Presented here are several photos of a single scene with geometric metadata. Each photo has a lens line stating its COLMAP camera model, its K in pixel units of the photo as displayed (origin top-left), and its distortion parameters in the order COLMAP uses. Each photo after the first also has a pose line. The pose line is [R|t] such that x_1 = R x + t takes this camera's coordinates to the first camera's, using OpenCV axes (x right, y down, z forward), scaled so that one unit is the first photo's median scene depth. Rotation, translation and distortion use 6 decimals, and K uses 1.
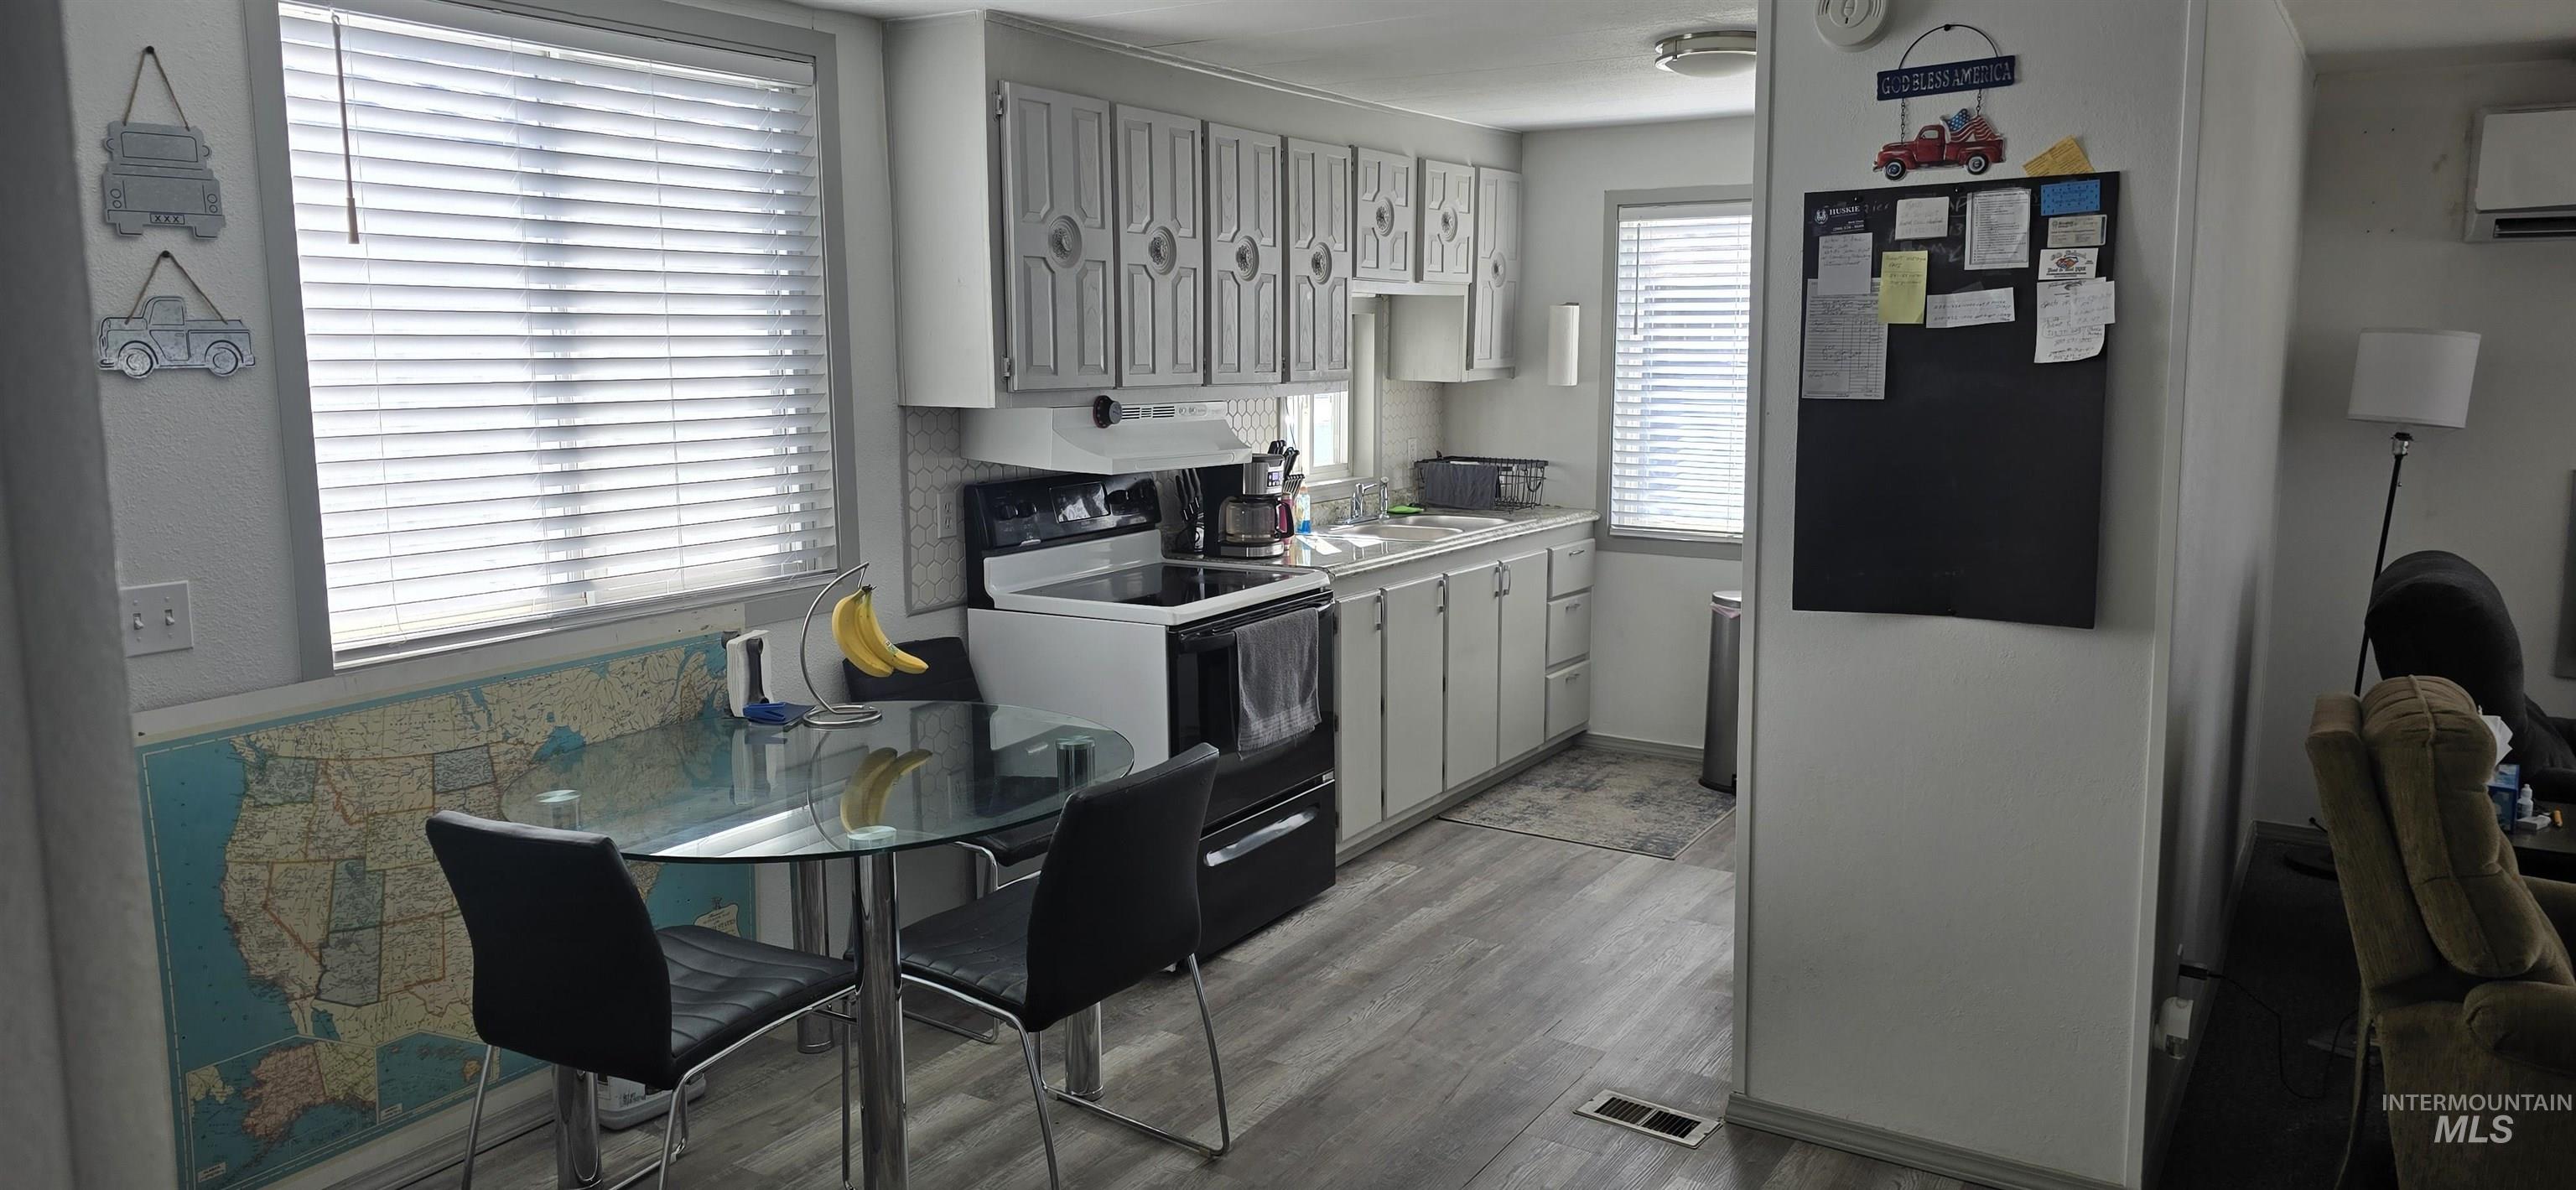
lens RADIAL K [[1844.7, 0, 1288.0], [0, 1844.7, 595.0], [0, 0, 1]] dist [0.106585, -0.312600]
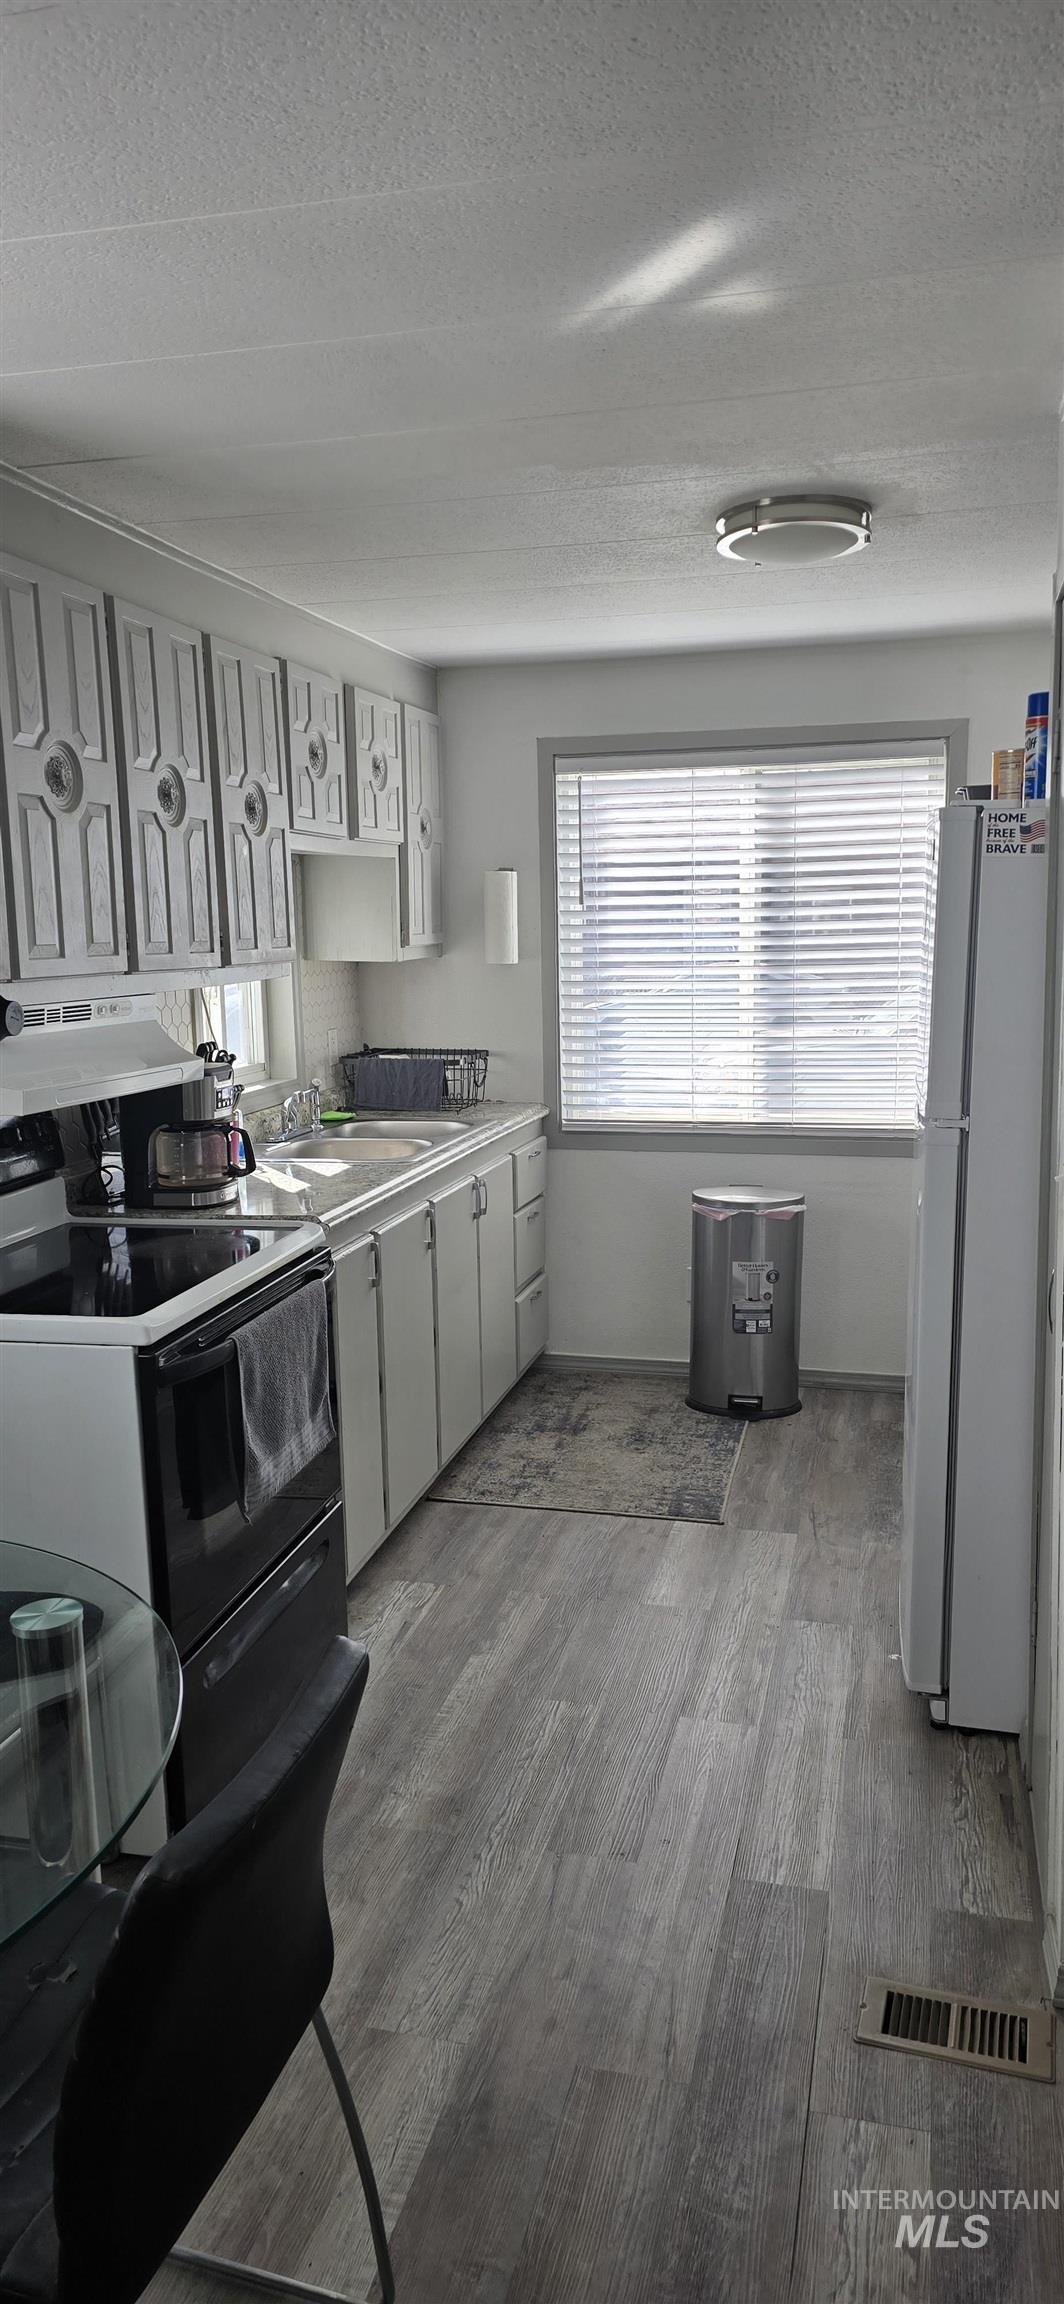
lens RADIAL K [[1649.8, 0, 593.4], [0, 1649.8, 1168.0], [0, 0, 1]] dist [0.106585, -0.312600]
pose [[0.950590, -0.064404, 0.303695, -0.064689], [0.061653, 0.997923, 0.018649, -0.035332], [-0.304266, 0.000996, 0.952587, 0.300167]]
